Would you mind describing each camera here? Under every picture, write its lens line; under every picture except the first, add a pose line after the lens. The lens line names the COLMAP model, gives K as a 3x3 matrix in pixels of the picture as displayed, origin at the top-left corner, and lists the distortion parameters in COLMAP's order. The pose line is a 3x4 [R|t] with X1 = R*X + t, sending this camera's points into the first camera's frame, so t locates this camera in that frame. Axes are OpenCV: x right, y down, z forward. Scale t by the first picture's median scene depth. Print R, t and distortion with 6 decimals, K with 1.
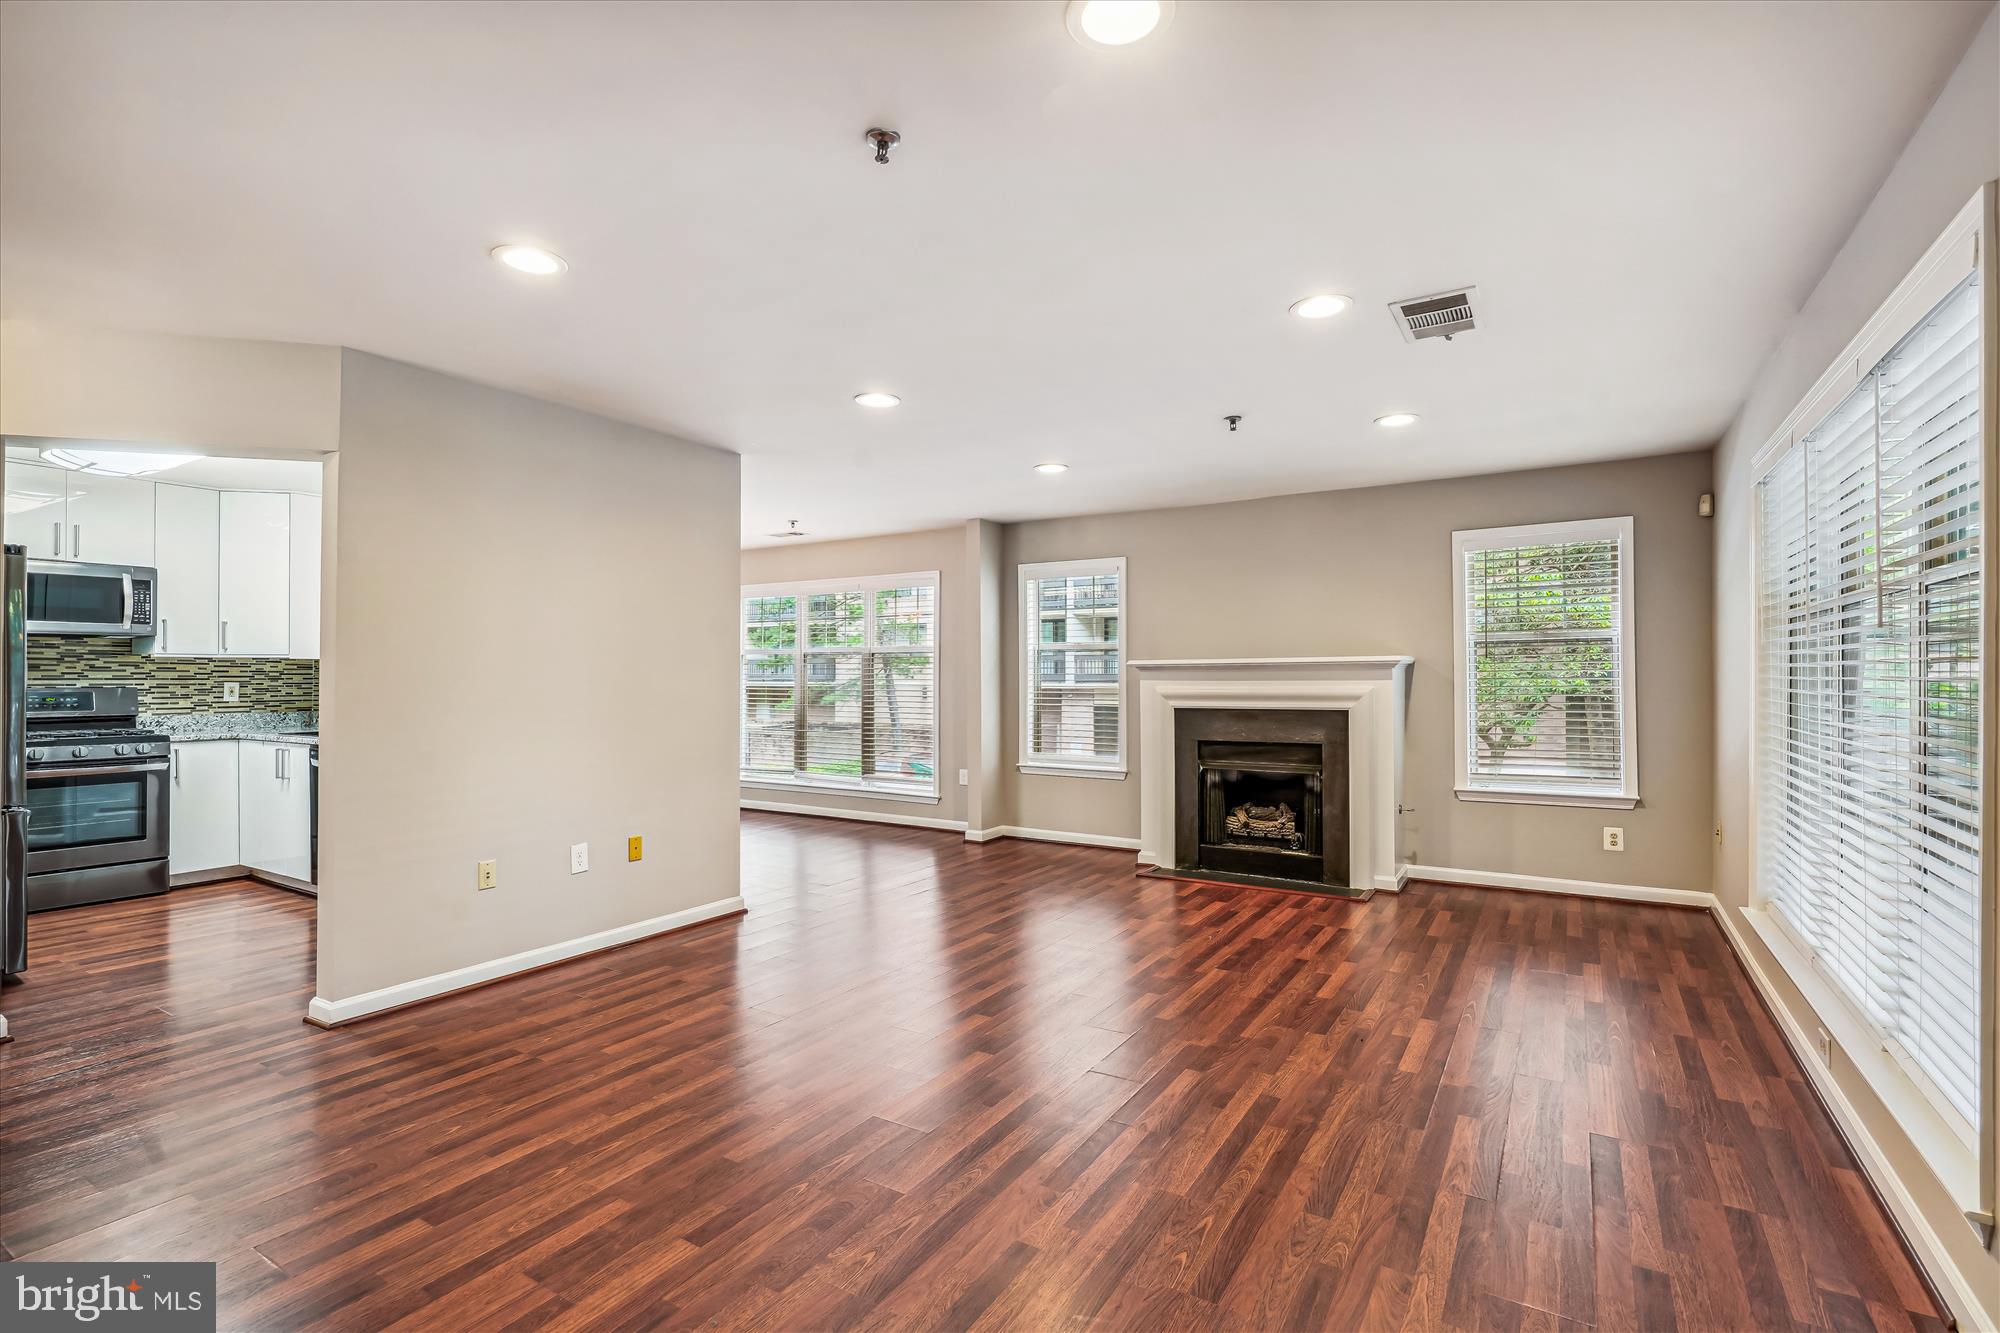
lens RADIAL K [[920.1, 0, 995.3], [0, 920.1, 672.6], [0, 0, 1]] dist [-0.001465, 0.000731]
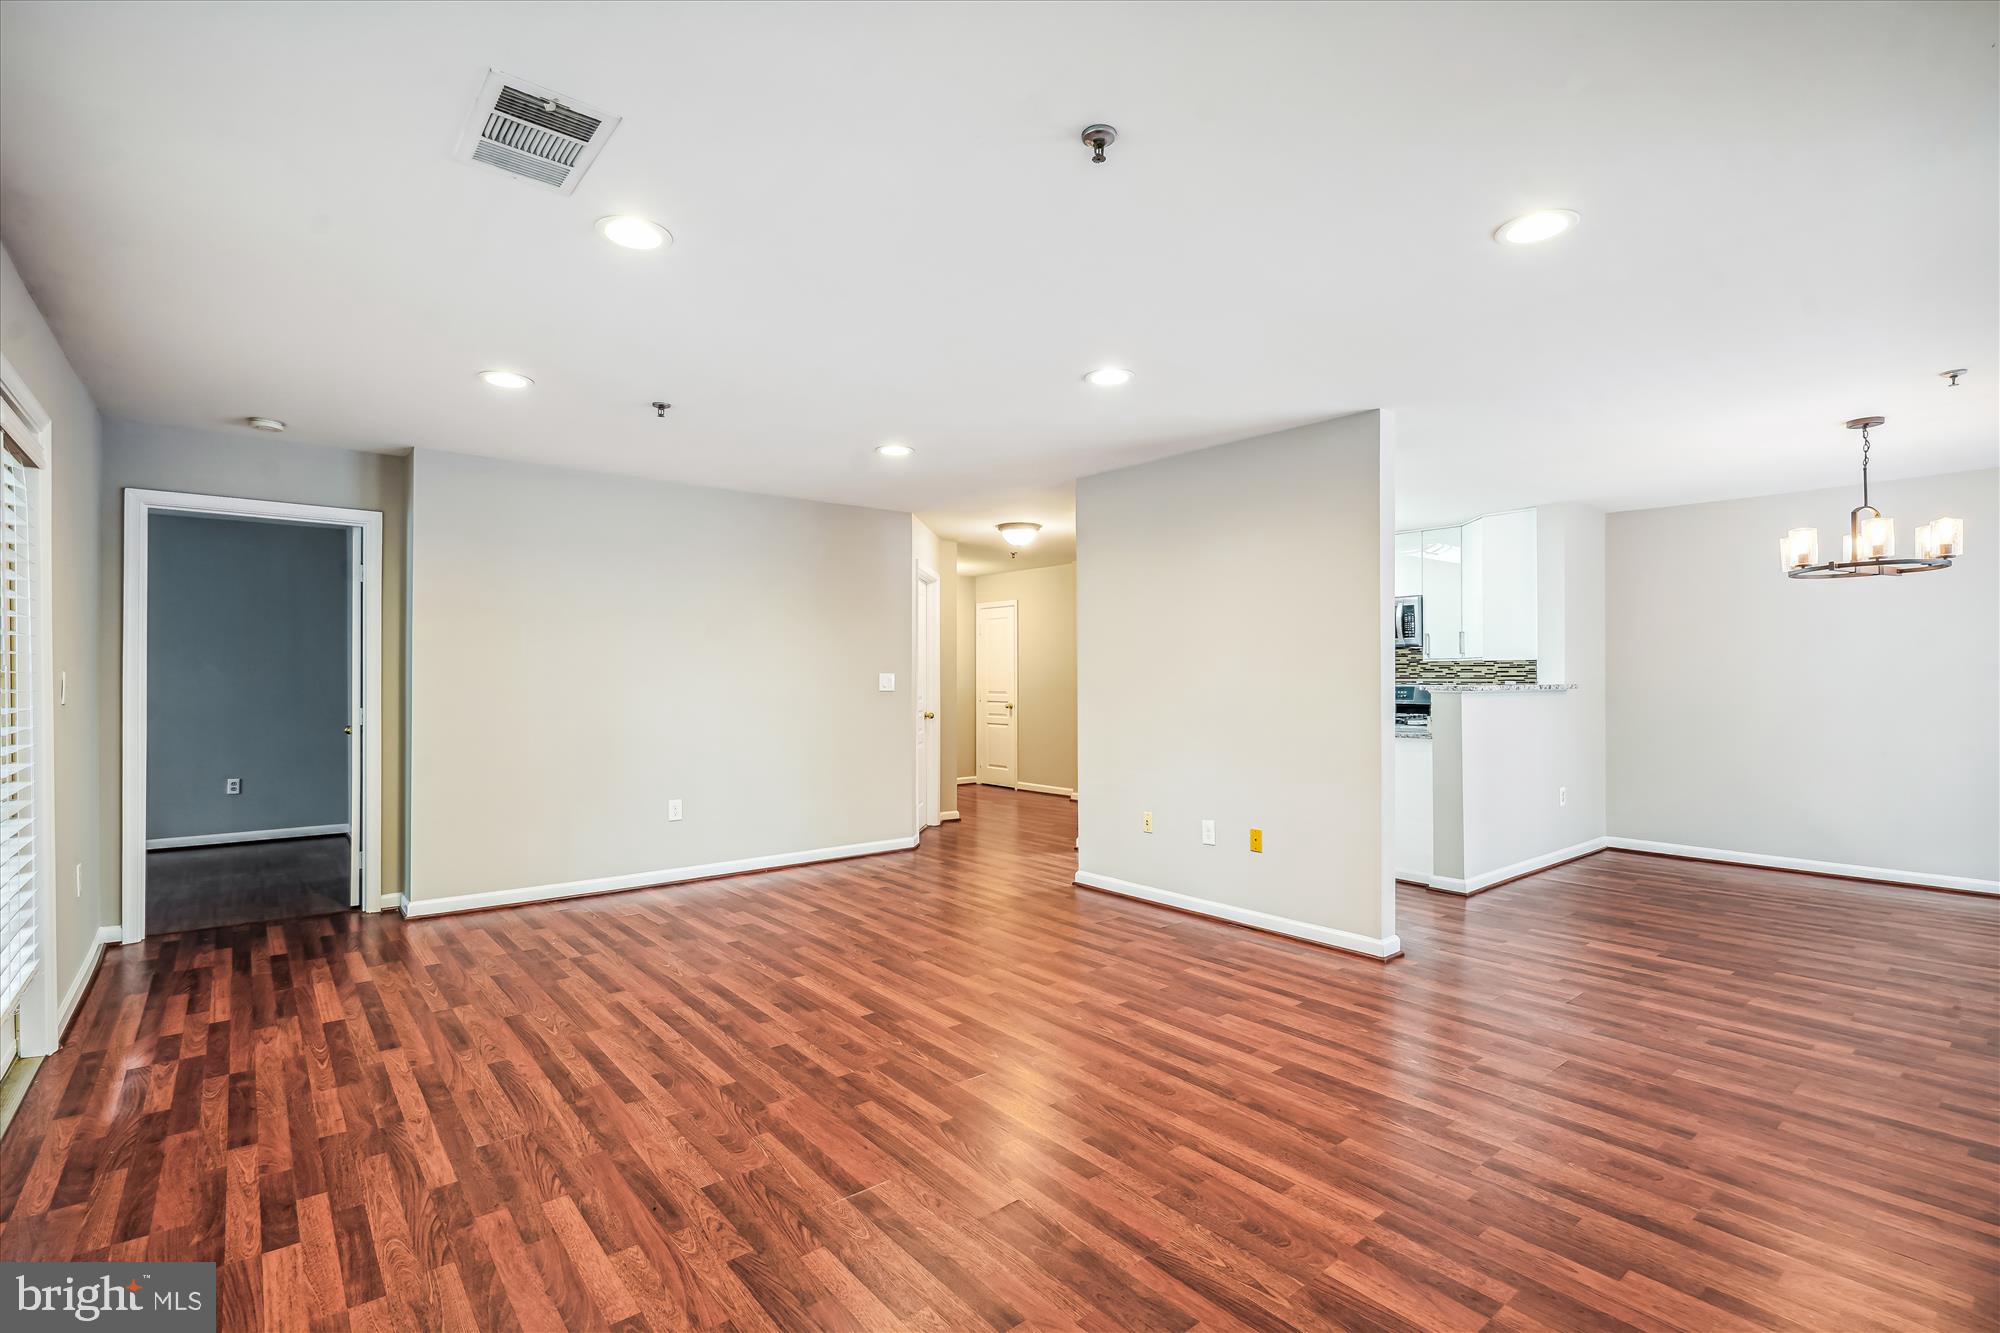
lens RADIAL K [[920.1, 0, 995.3], [0, 920.1, 672.6], [0, 0, 1]] dist [-0.001465, 0.000731]
pose [[-0.320450, -0.003518, -0.947259, 0.560997], [0.005393, 0.999970, -0.005538, 0.003330], [0.947250, -0.006883, -0.320422, 0.848170]]
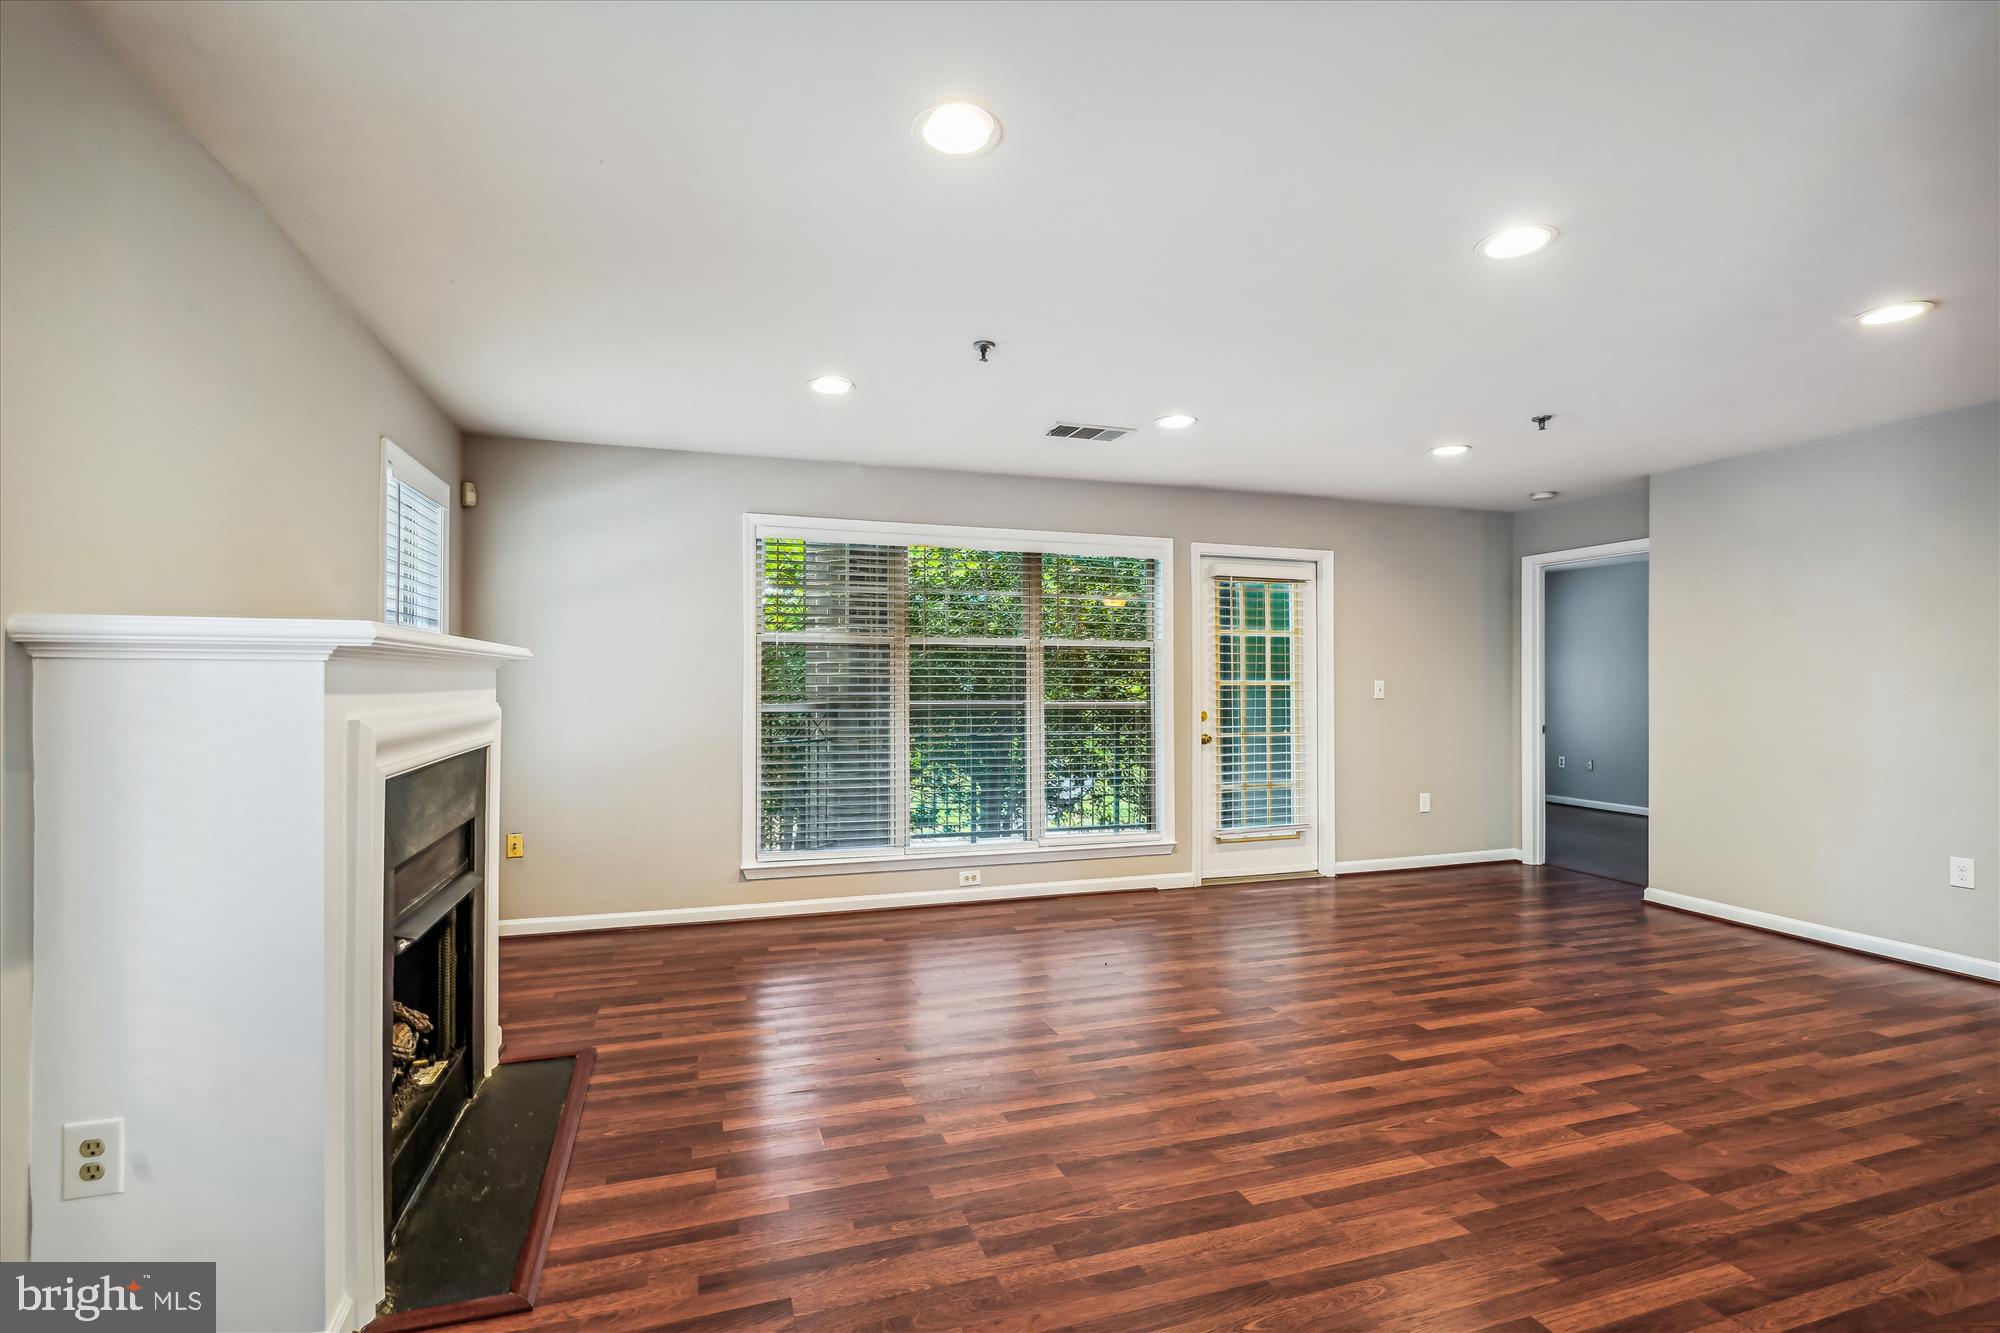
lens RADIAL K [[936.6, 0, 1000.0], [0, 936.6, 666.5], [0, 0, 1]] dist [-0.004198, -0.000432]
pose [[-0.770693, 0.014302, 0.637046, -0.188851], [-0.003024, 0.999655, -0.026101, 0.010684], [-0.637200, -0.022042, -0.770384, 1.224430]]
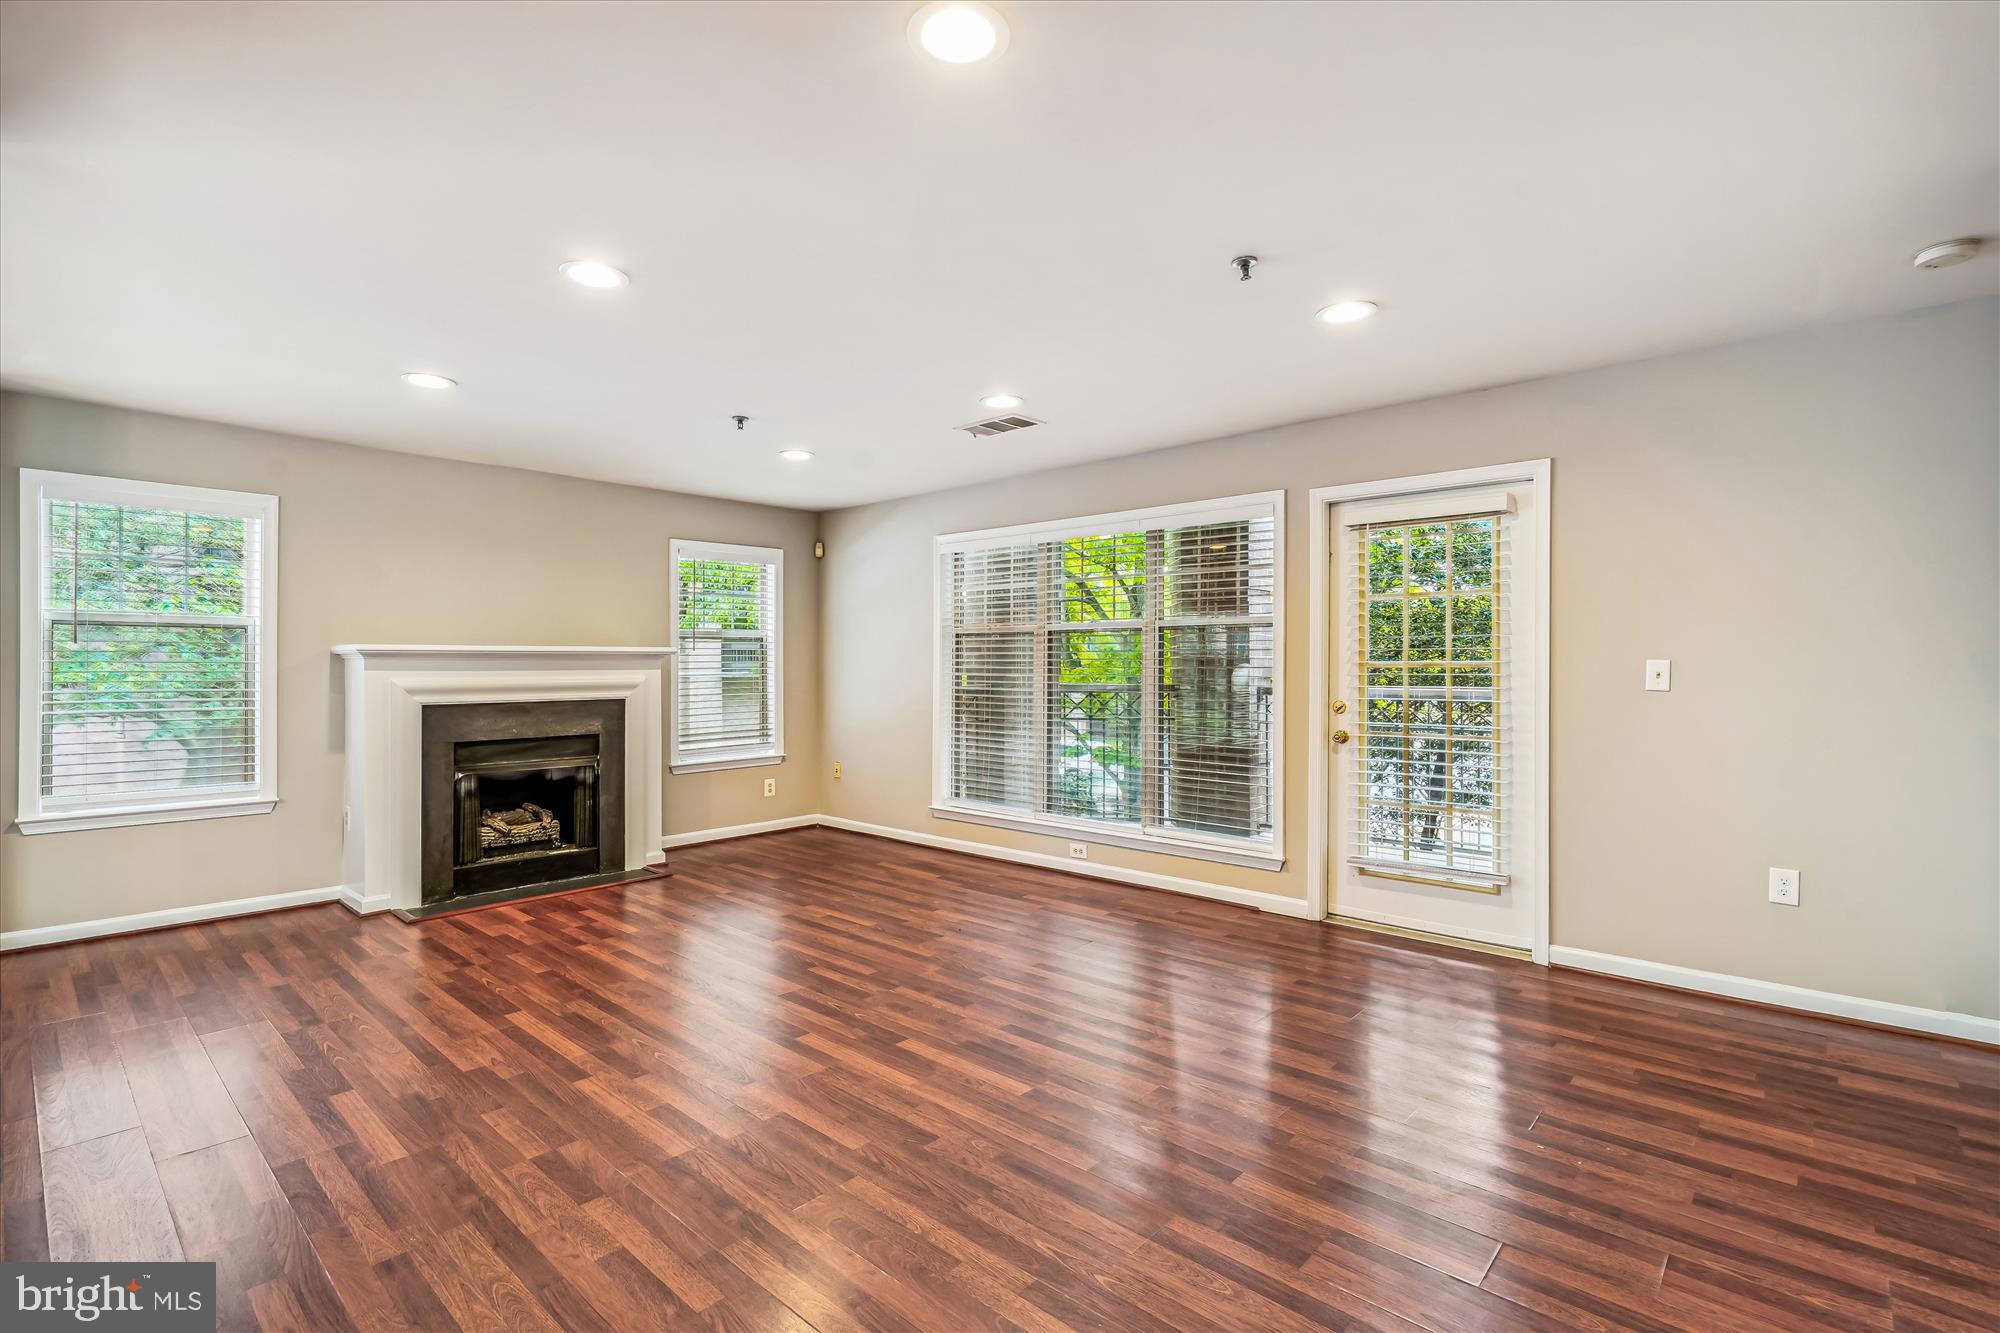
lens RADIAL K [[920.1, 0, 995.3], [0, 920.1, 672.6], [0, 0, 1]] dist [-0.001465, 0.000731]
pose [[0.180928, -0.005413, 0.983481, -0.546401], [-0.004681, 0.999969, 0.006365, 0.003626], [-0.983485, -0.005755, 0.180897, 0.406711]]
